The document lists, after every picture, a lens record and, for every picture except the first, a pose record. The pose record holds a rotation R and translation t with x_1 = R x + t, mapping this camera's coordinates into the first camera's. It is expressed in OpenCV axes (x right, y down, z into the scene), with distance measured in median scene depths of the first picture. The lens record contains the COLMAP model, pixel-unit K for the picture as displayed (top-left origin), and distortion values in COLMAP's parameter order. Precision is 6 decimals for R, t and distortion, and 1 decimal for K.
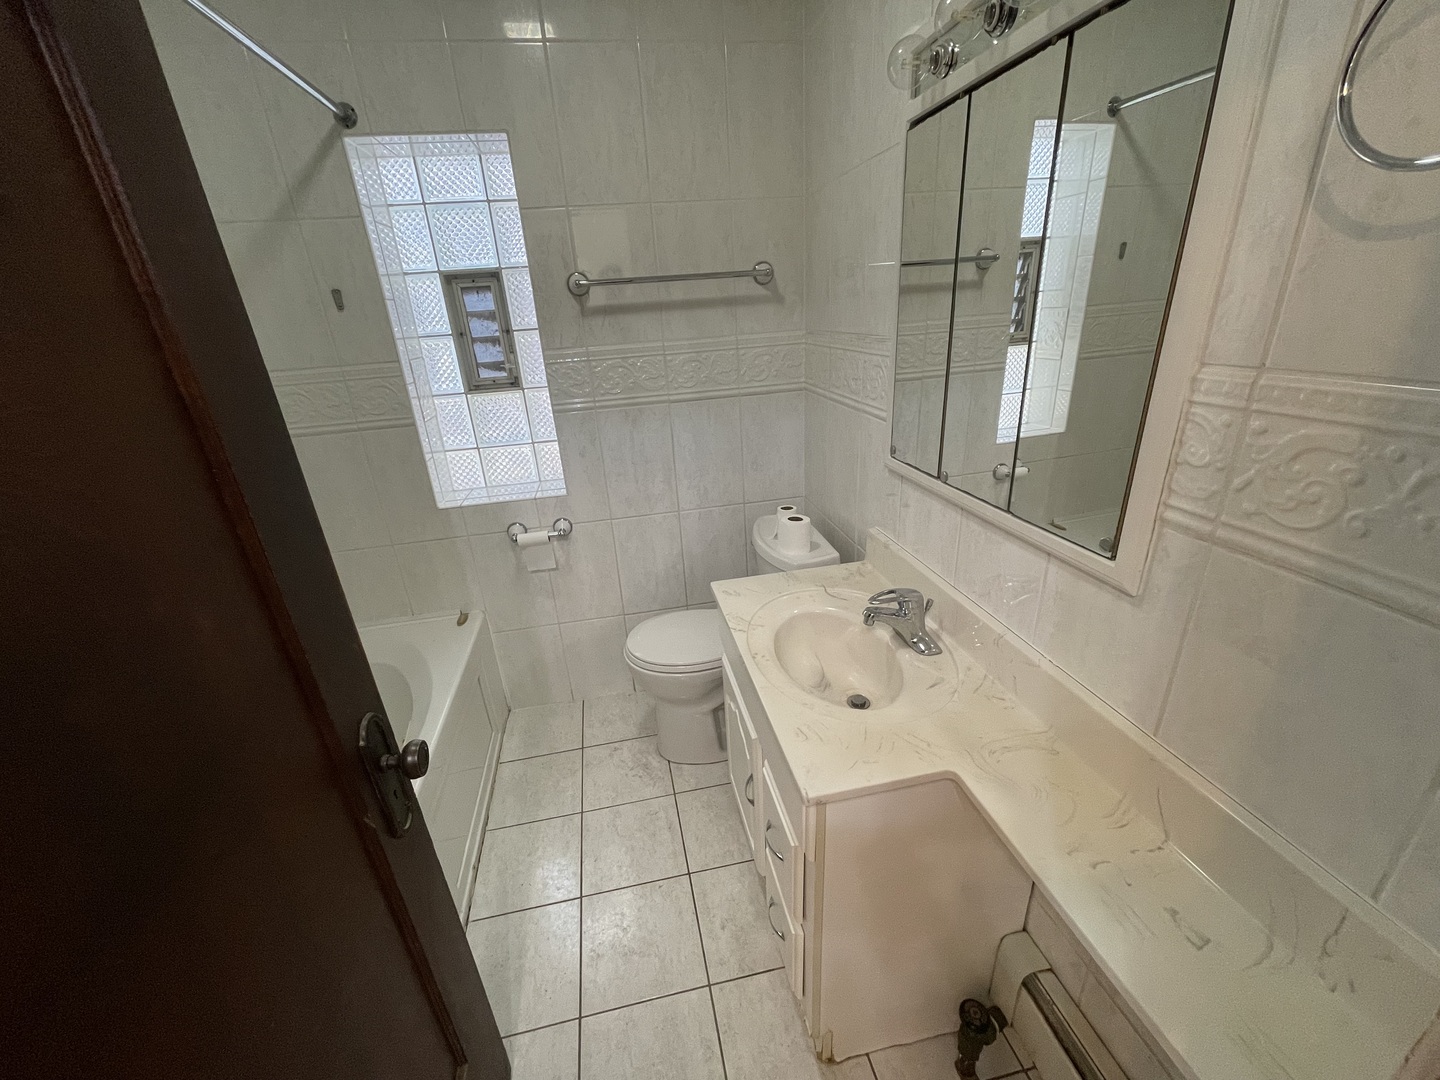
lens RADIAL K [[600.7, 0, 716.9], [0, 600.7, 546.6], [0, 0, 1]] dist [-0.002248, 0.000714]
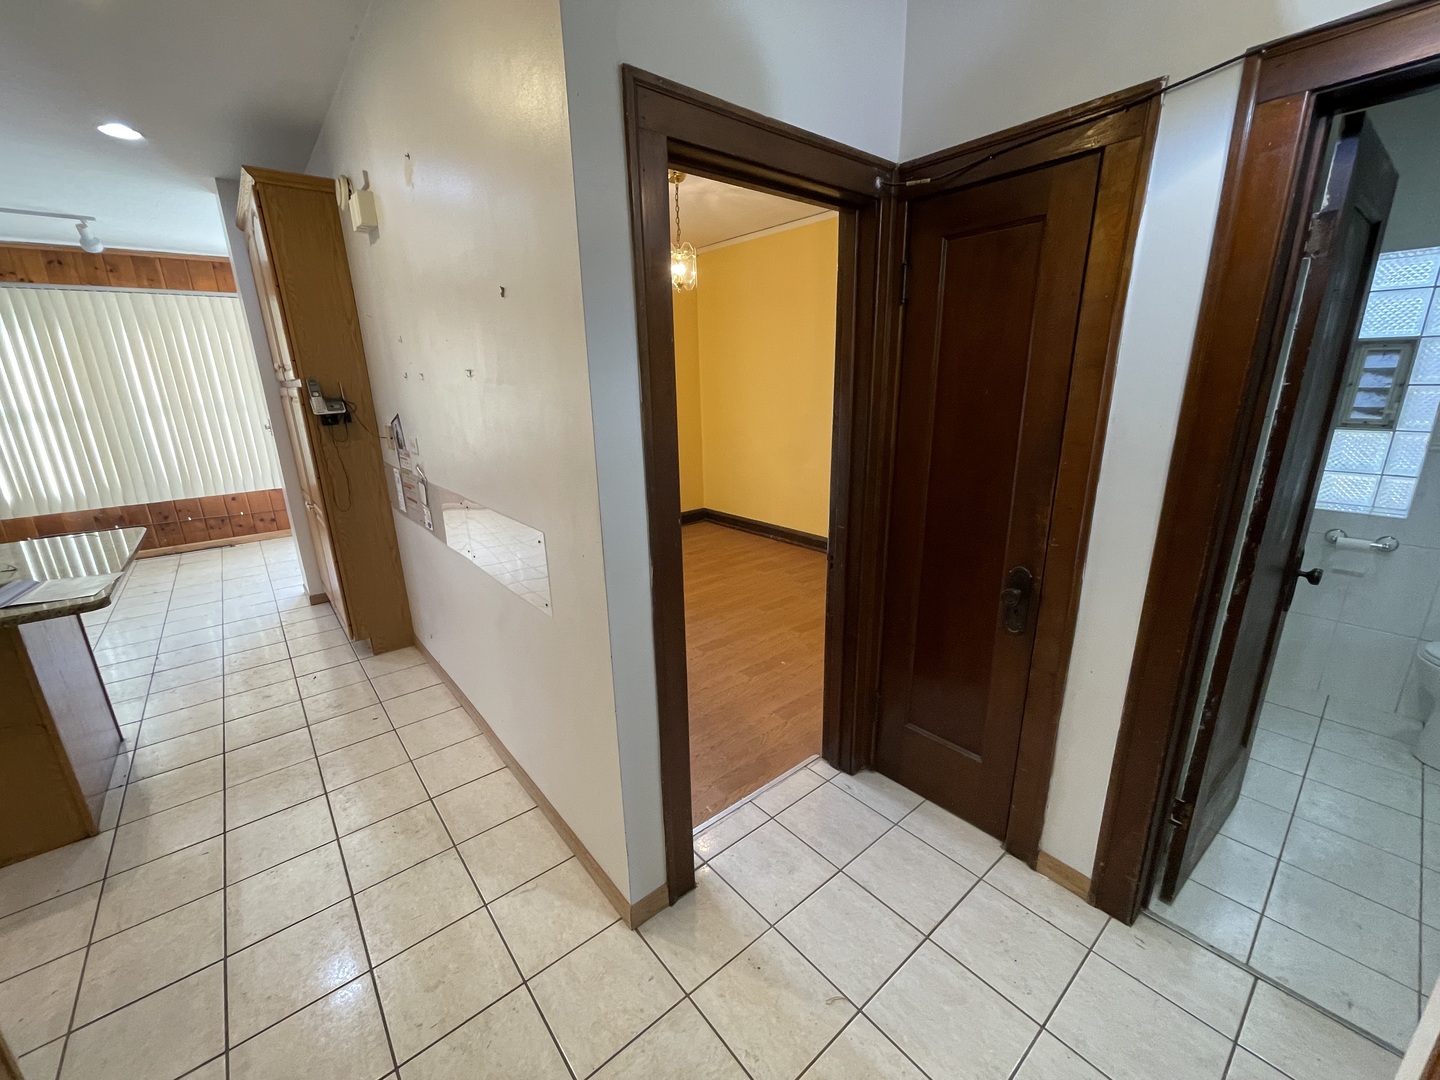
lens RADIAL K [[600.7, 0, 718.0], [0, 600.7, 539.0], [0, 0, 1]] dist [-0.002248, 0.000714]
pose [[0.497279, 0.288867, -0.818089, 0.057935], [-0.355286, 0.928056, 0.111734, 0.304992], [0.791509, 0.235092, 0.564133, -0.754871]]
